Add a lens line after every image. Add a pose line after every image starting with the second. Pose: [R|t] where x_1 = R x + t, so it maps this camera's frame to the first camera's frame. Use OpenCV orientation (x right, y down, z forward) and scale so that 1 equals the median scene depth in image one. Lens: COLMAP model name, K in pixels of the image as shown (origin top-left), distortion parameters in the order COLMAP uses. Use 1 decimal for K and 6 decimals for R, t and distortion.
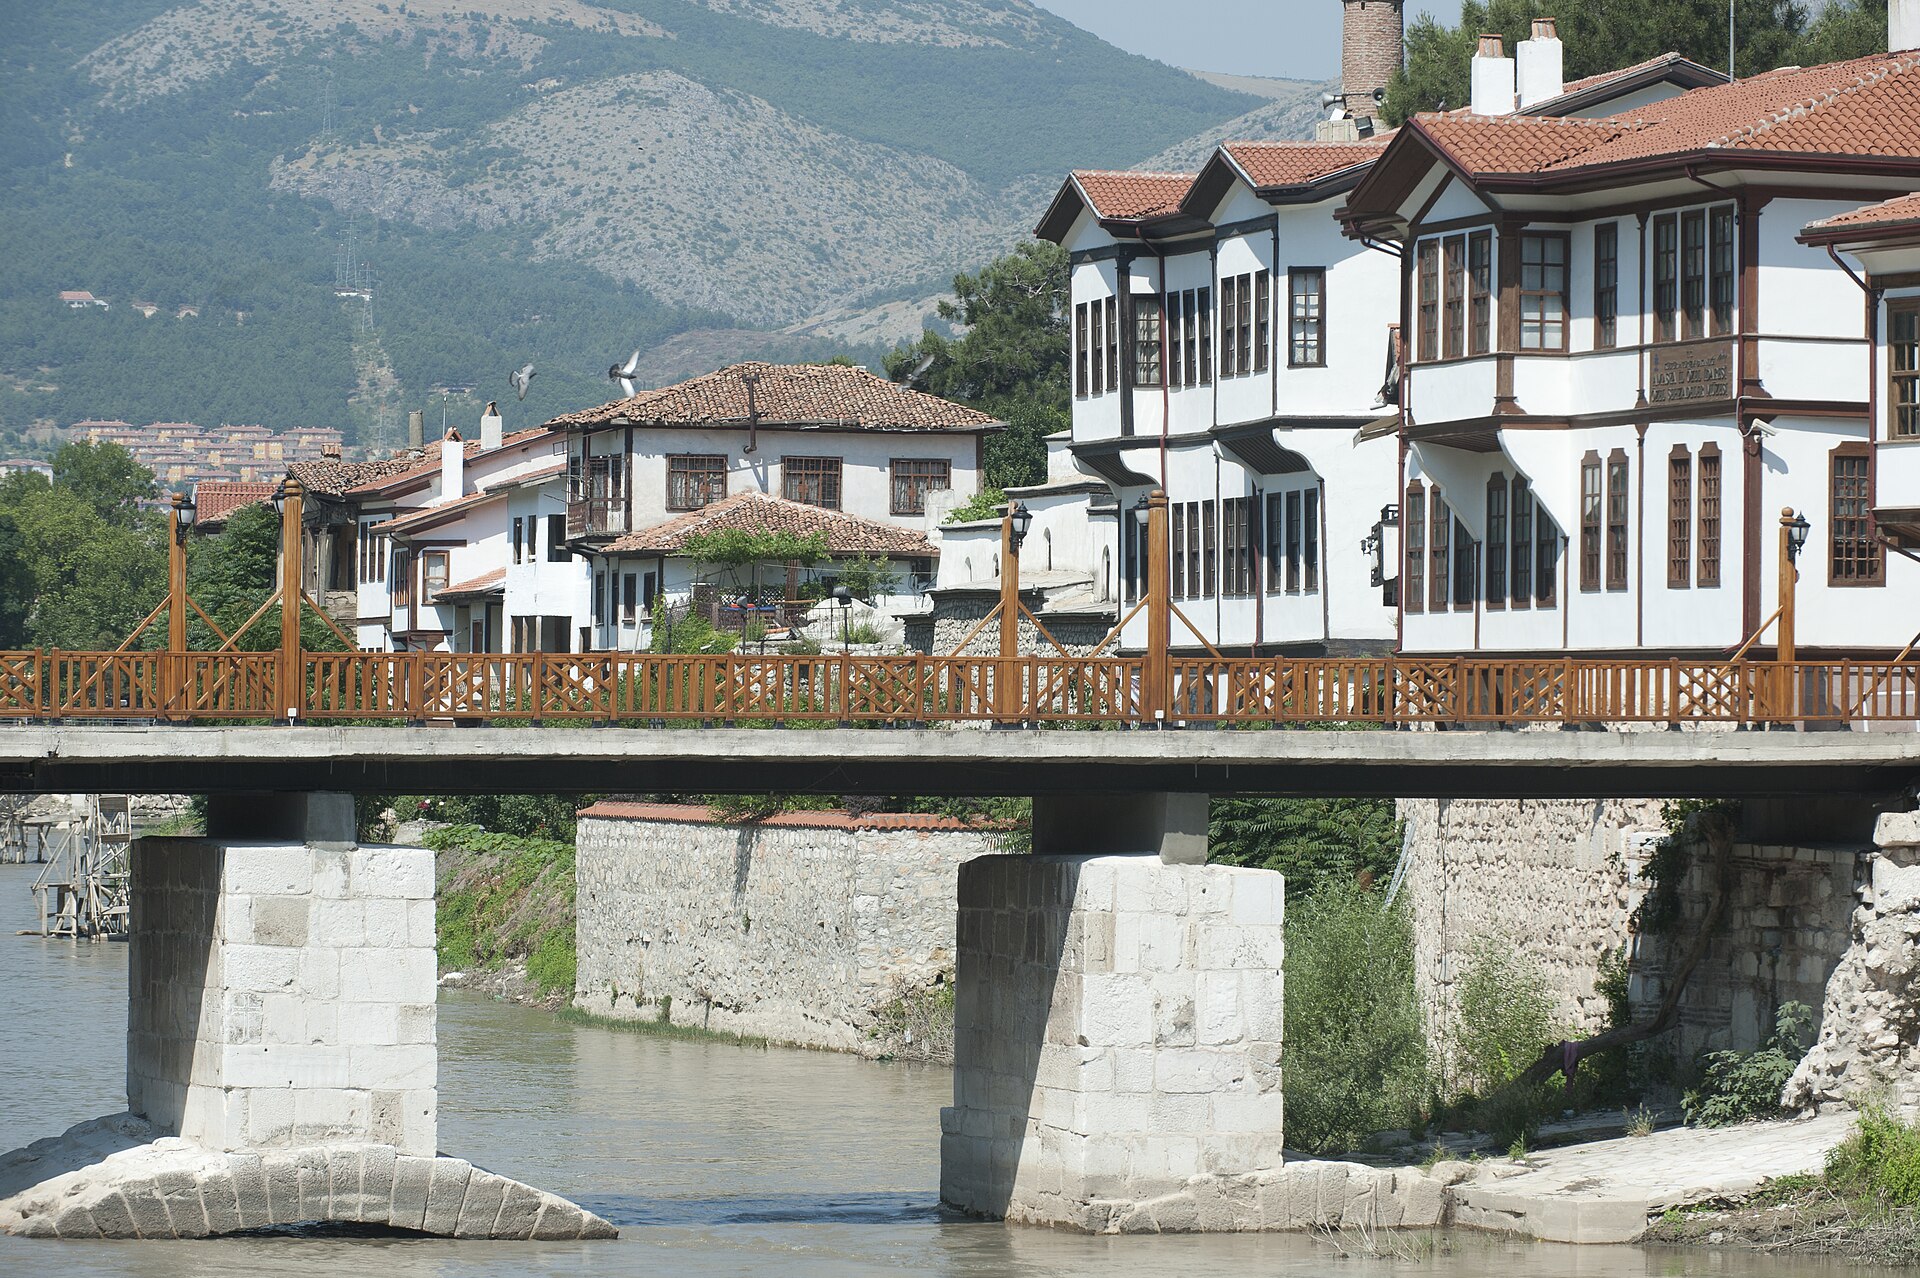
lens RADIAL K [[8984.4, 0, 1086.6], [0, 8984.4, 638.8], [0, 0, 1]] dist [-0.995380, -8.300299]
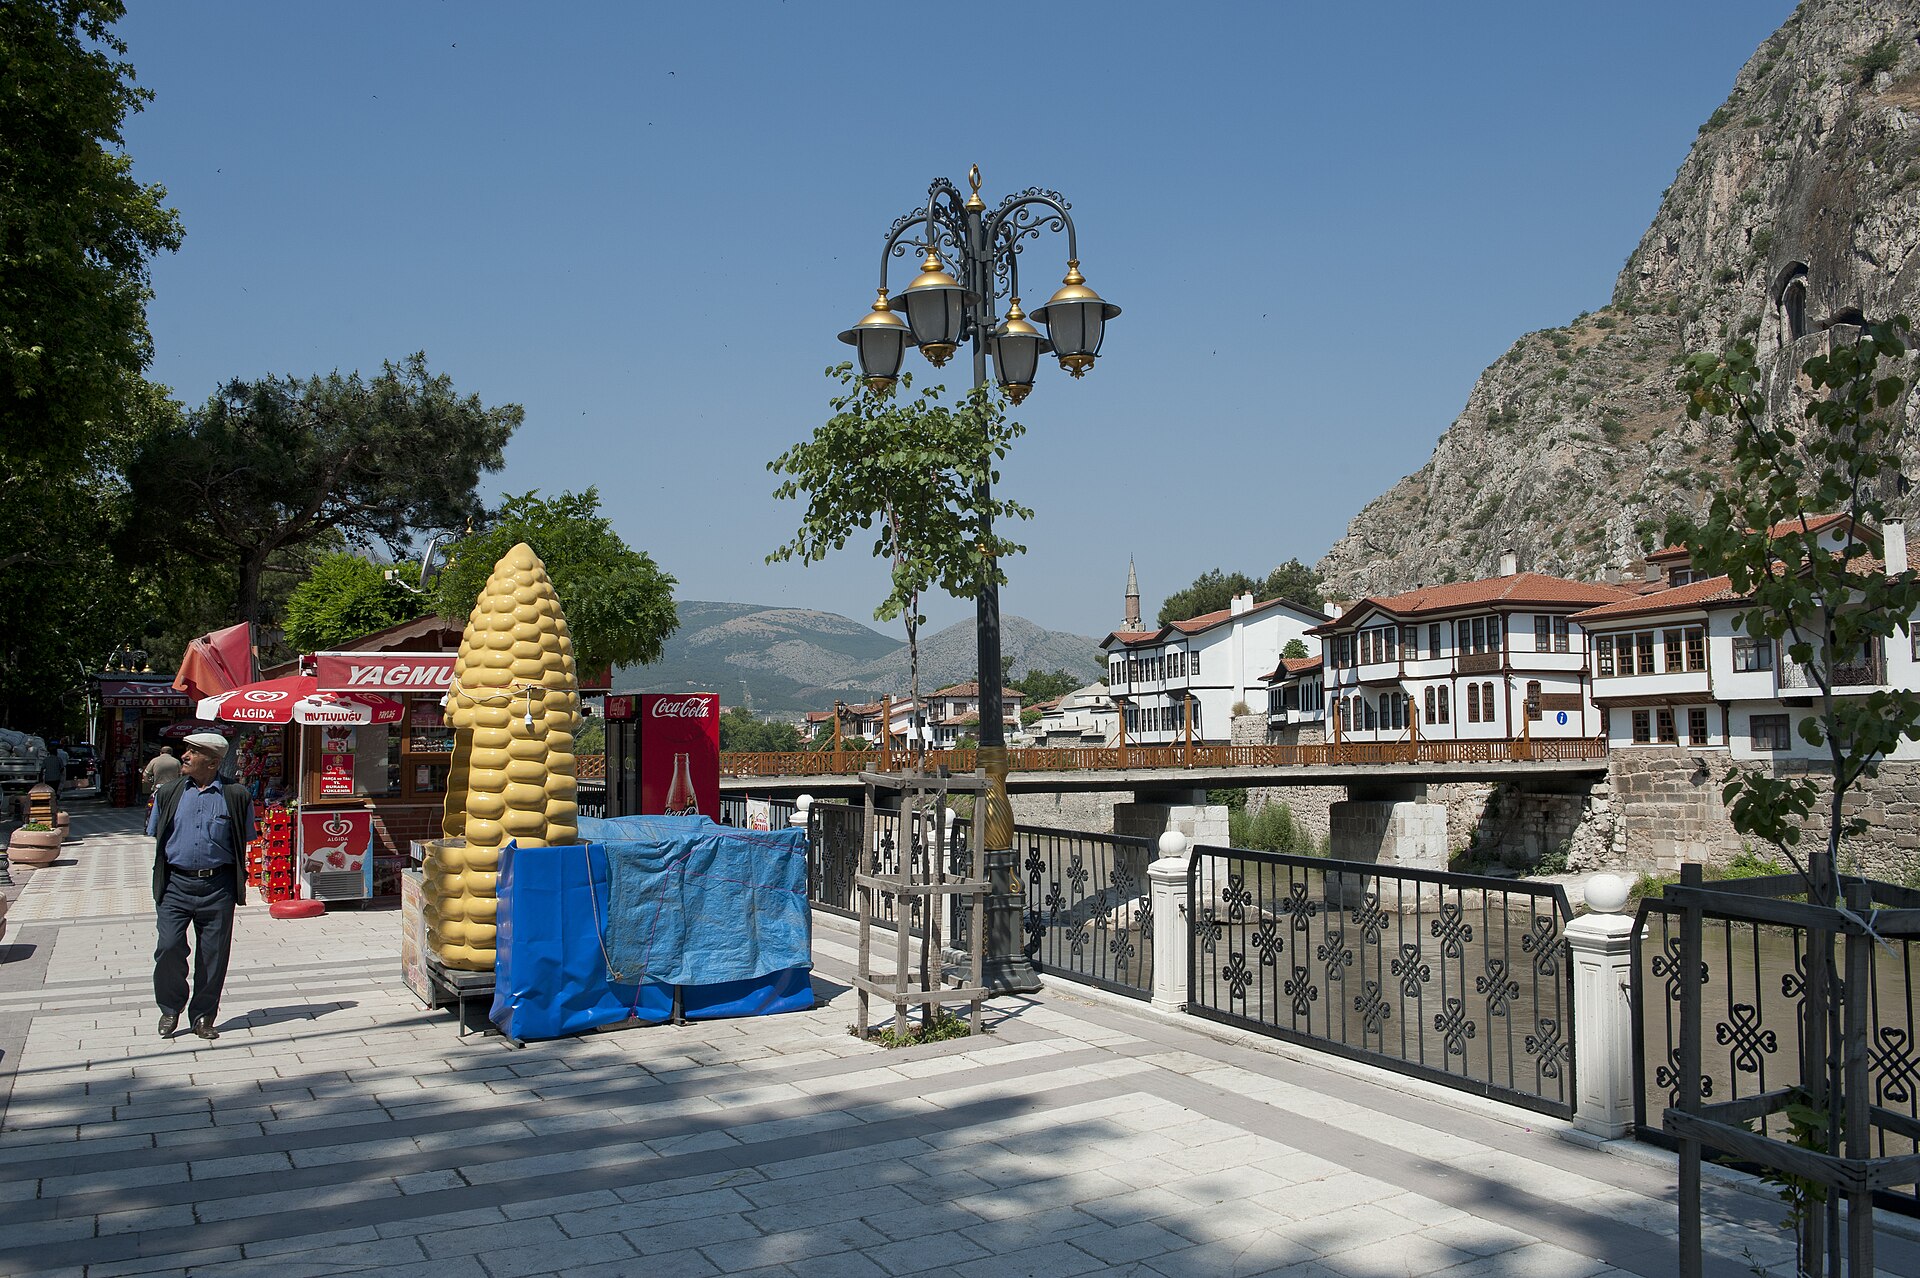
lens RADIAL K [[1627.8, 0, 960.0], [0, 1627.8, 639.0], [0, 0, 1]] dist [-0.002384, -0.010100]
pose [[0.998242, -0.015717, 0.057152, -0.174240], [0.019304, 0.997841, -0.062775, -0.001894], [-0.056042, 0.063768, 0.996390, 0.337816]]
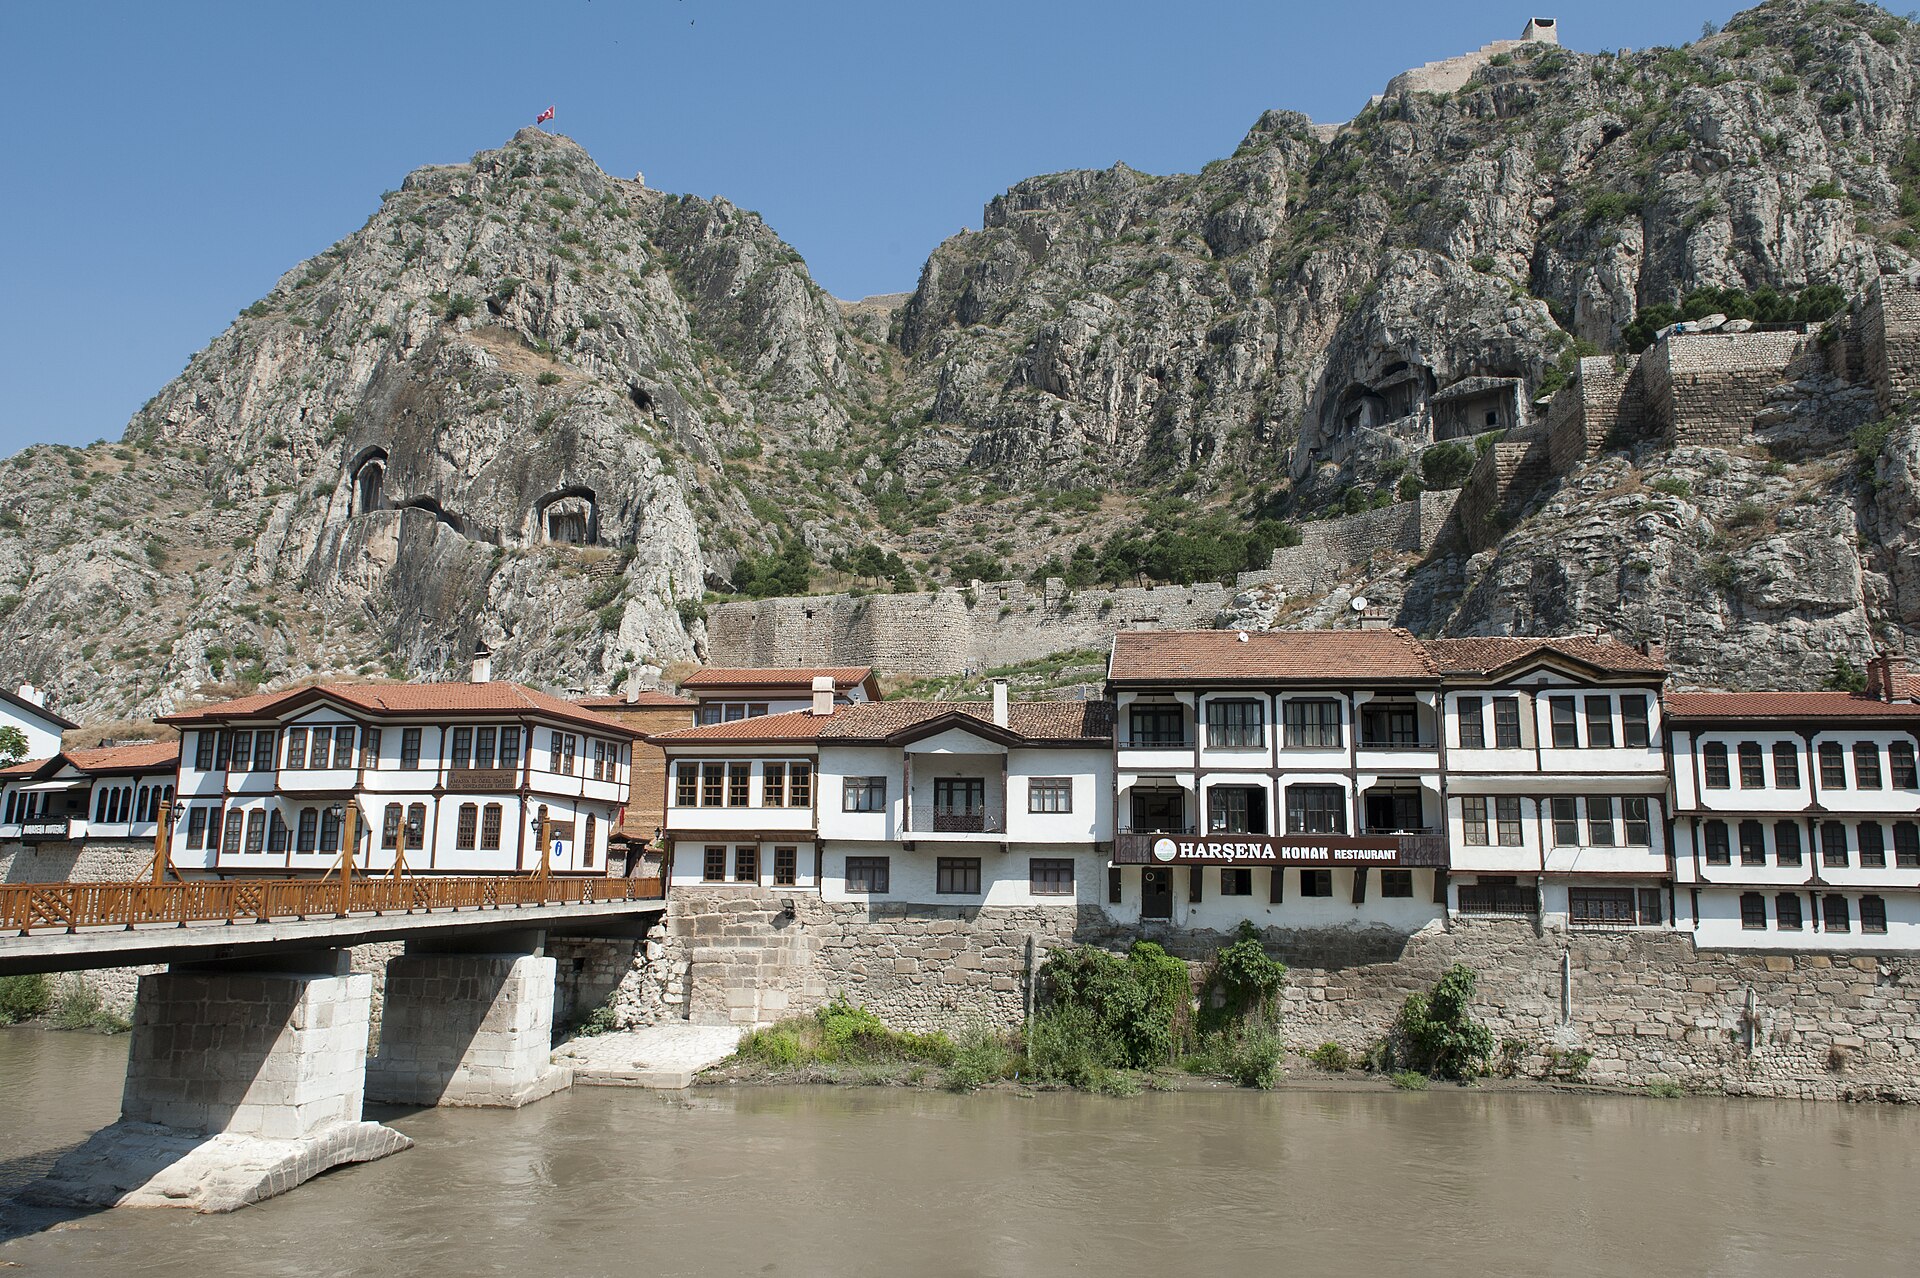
lens RADIAL K [[1363.4, 0, 961.2], [0, 1363.4, 631.1], [0, 0, 1]] dist [0.014063, -0.003792]
pose [[0.489619, 0.151659, 0.858646, -0.255447], [-0.017398, 0.986261, -0.164279, -0.005420], [-0.871763, 0.065495, 0.485530, 0.598990]]
